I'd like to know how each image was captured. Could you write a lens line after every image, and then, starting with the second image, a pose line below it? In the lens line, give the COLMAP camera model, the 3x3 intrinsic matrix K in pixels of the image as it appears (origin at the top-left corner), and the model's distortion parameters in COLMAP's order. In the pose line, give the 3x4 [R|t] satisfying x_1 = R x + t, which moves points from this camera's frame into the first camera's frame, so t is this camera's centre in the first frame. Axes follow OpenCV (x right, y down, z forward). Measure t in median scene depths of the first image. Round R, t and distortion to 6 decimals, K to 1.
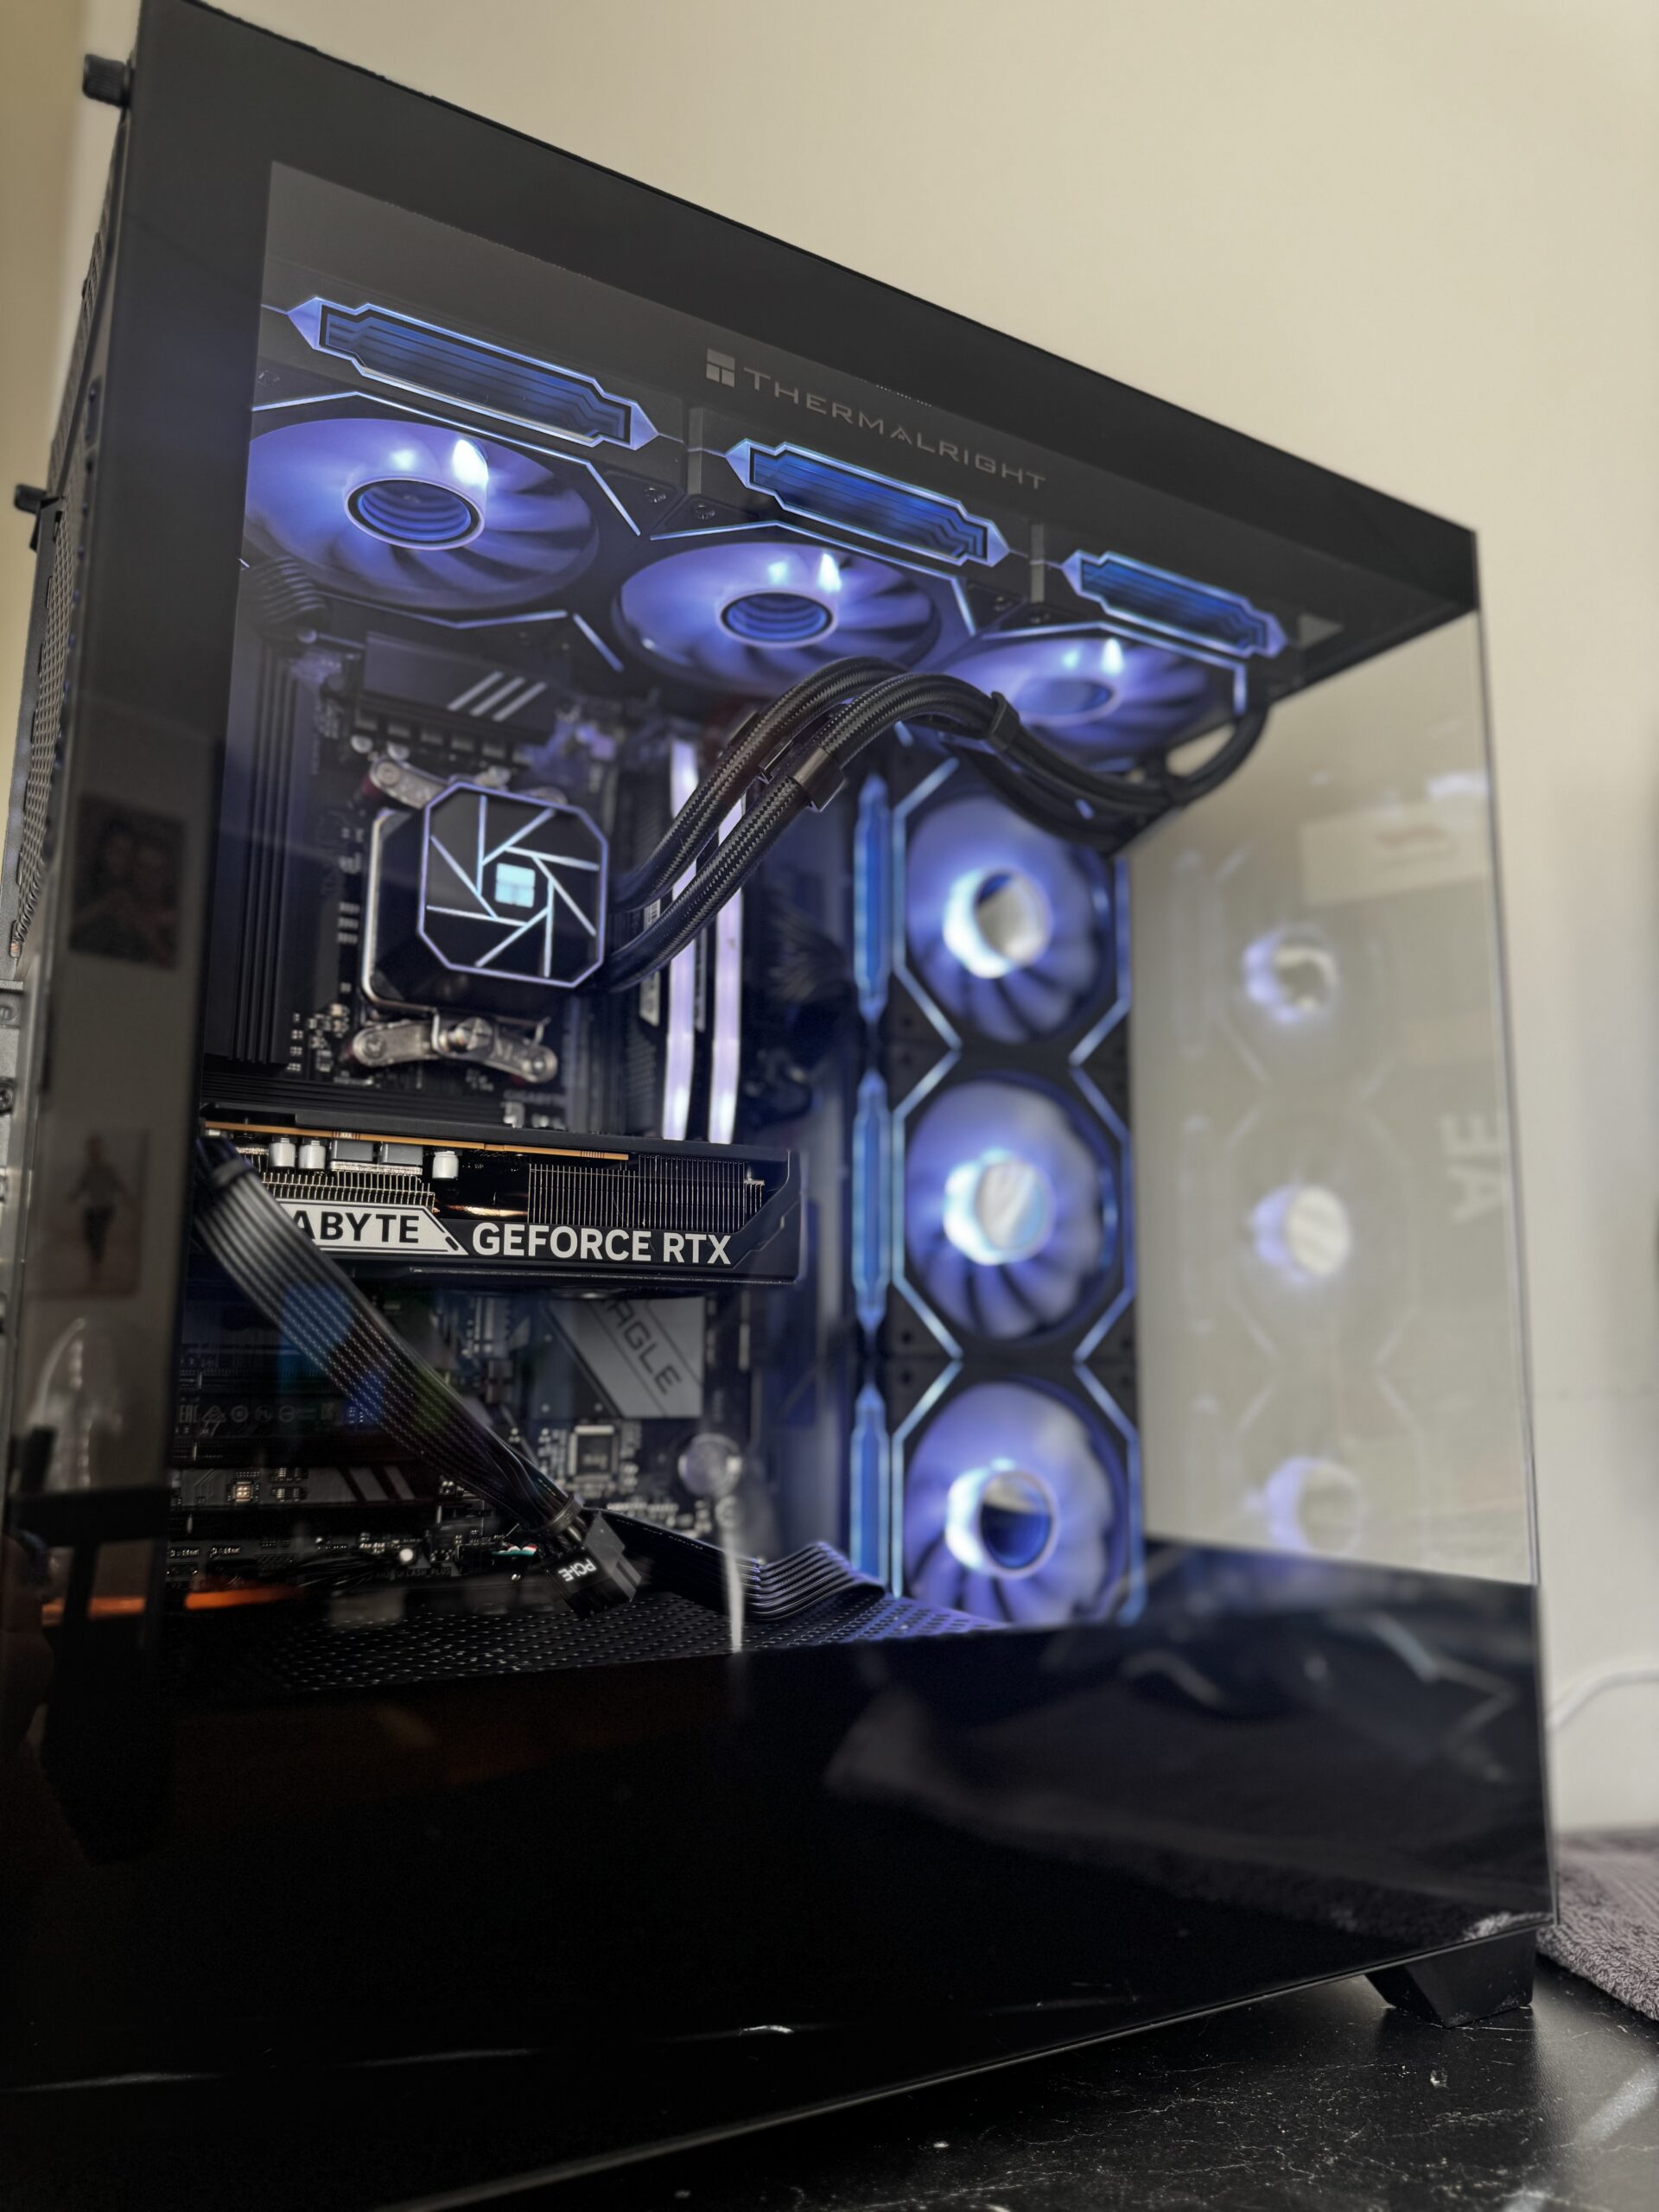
lens RADIAL K [[1597.4, 0, 834.7], [0, 1597.4, 1101.4], [0, 0, 1]] dist [0.091801, -0.160545]
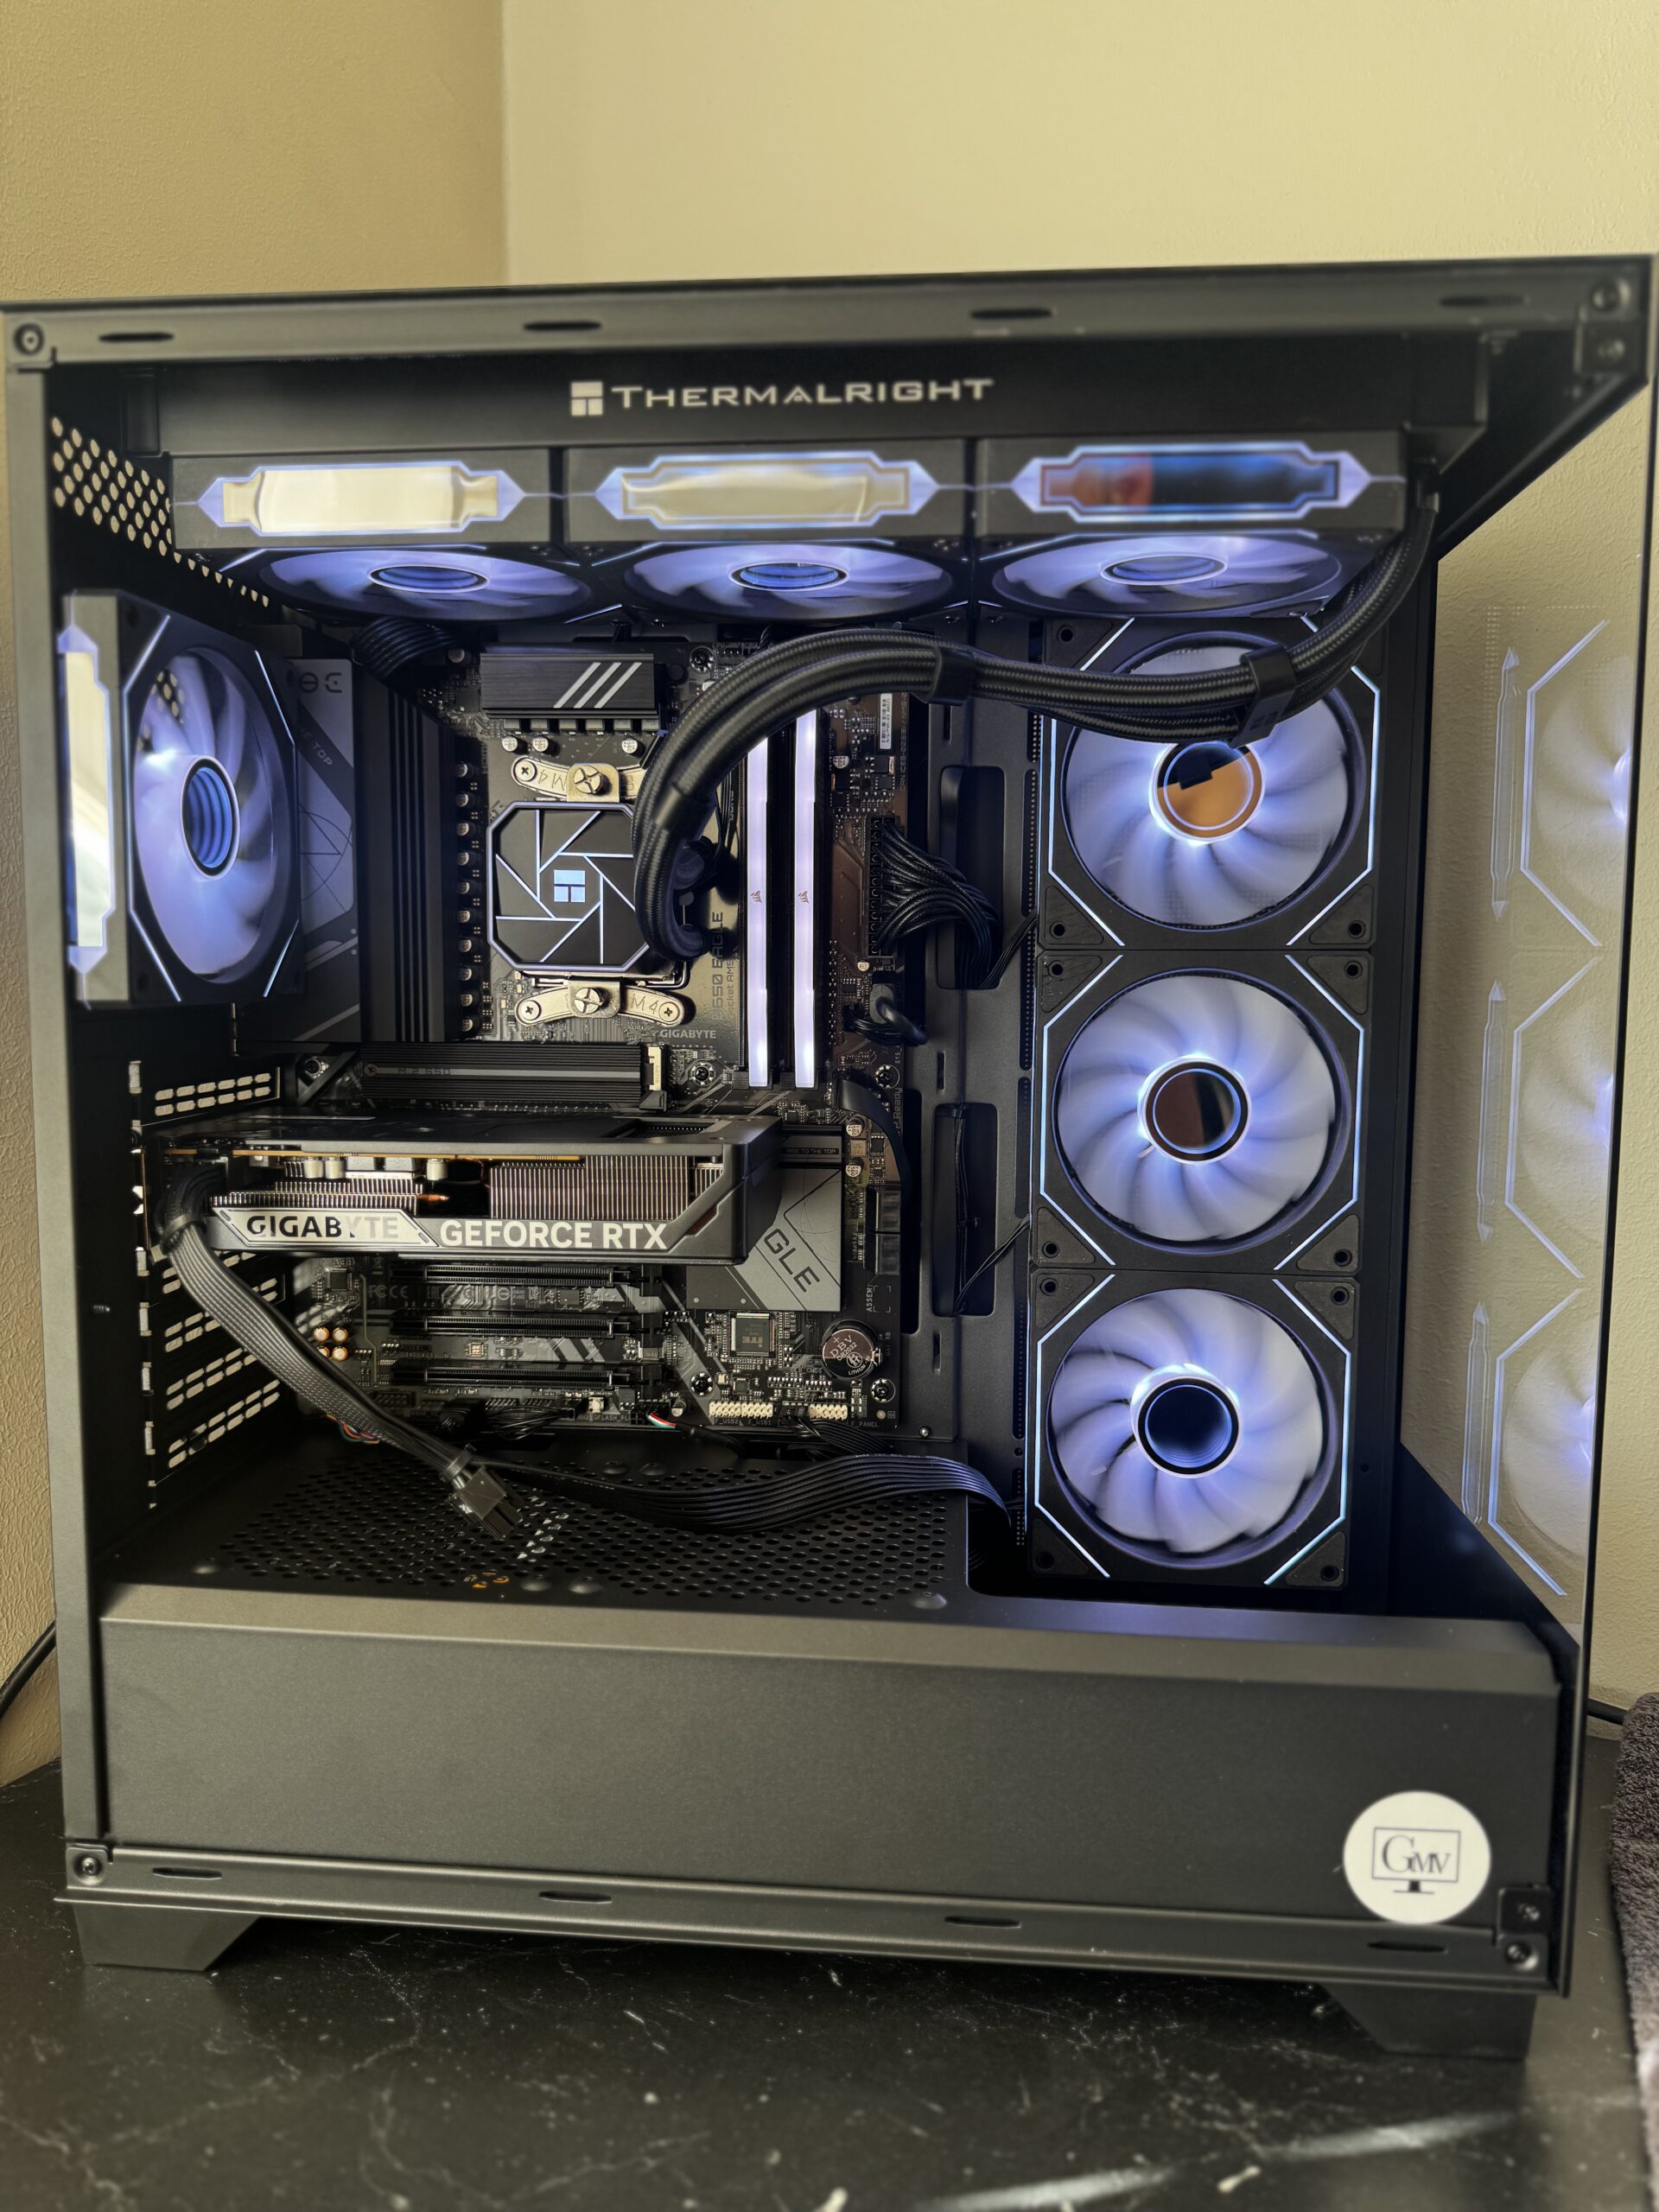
lens RADIAL K [[1587.8, 0, 840.1], [0, 1587.8, 1104.7], [0, 0, 1]] dist [0.091399, -0.139134]
pose [[0.816612, 0.050331, -0.574988, 0.690195], [0.097068, 0.970027, 0.222769, -0.241574], [0.568966, -0.237728, 0.787250, 0.194641]]
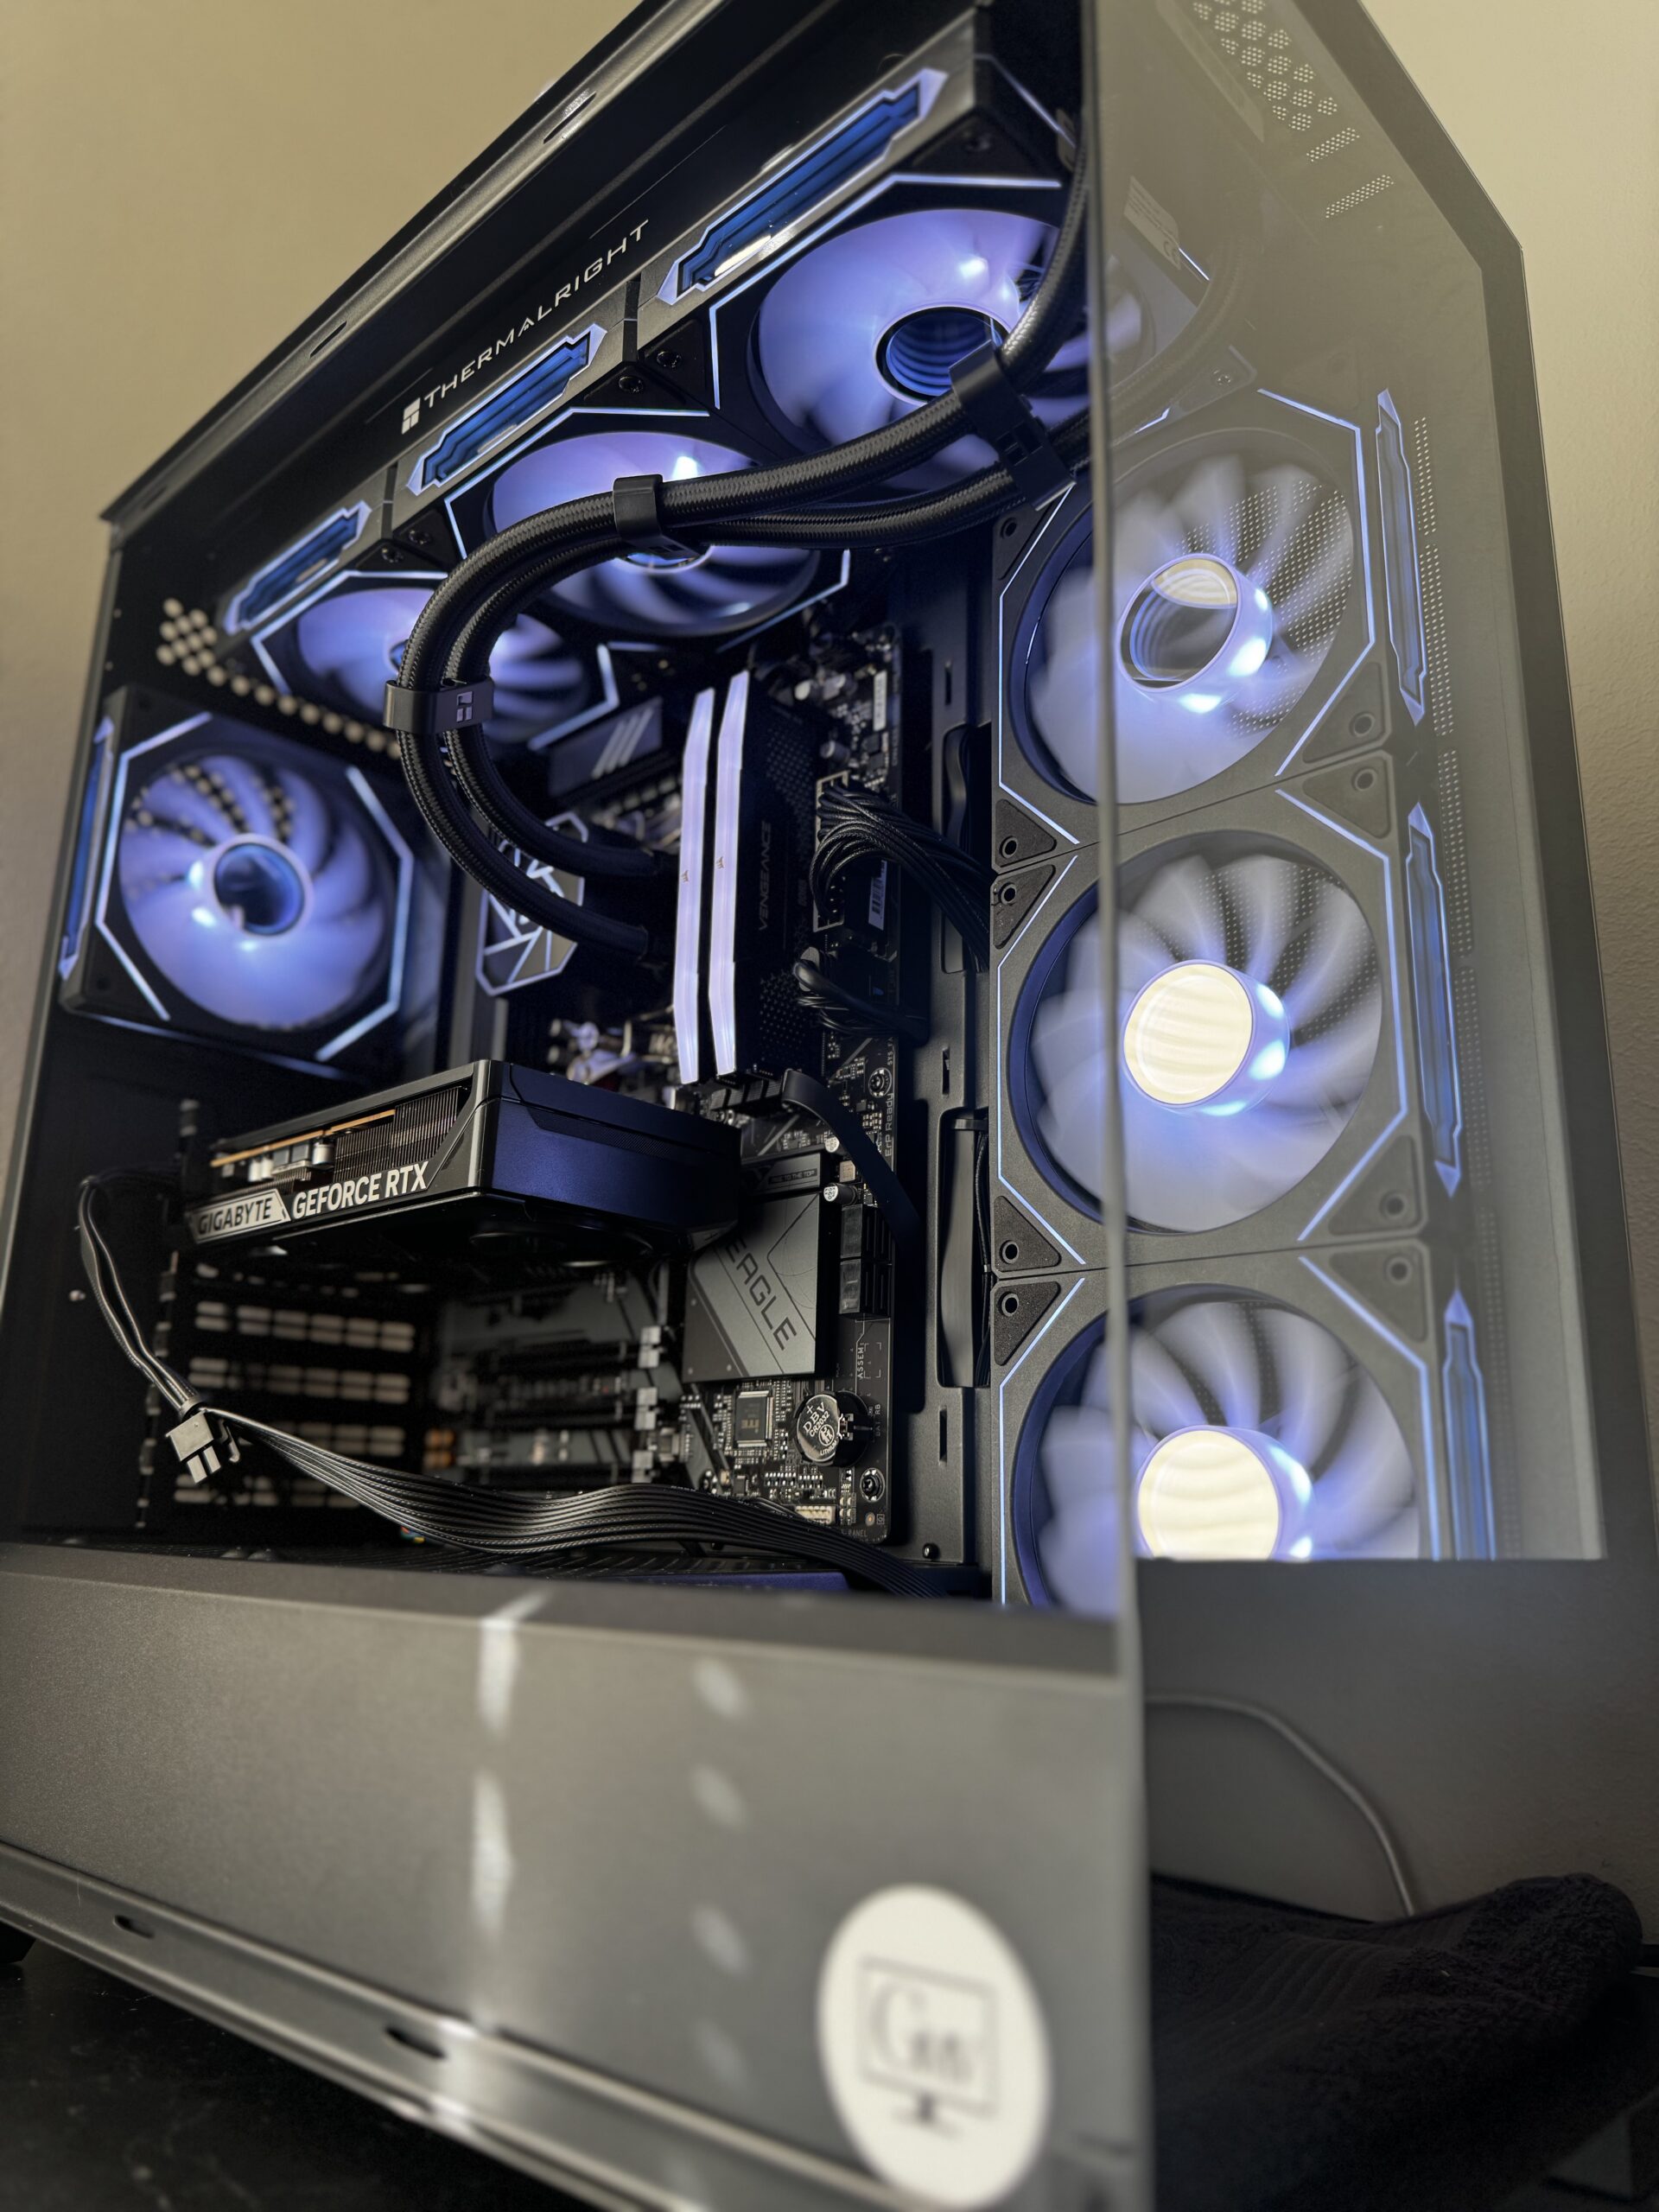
lens RADIAL K [[1597.4, 0, 834.7], [0, 1597.4, 1101.4], [0, 0, 1]] dist [0.091801, -0.160545]
pose [[0.281460, -0.254017, -0.925341, 0.973891], [0.141099, 0.964799, -0.221931, 0.313270], [0.949142, -0.068100, 0.307394, 0.936860]]
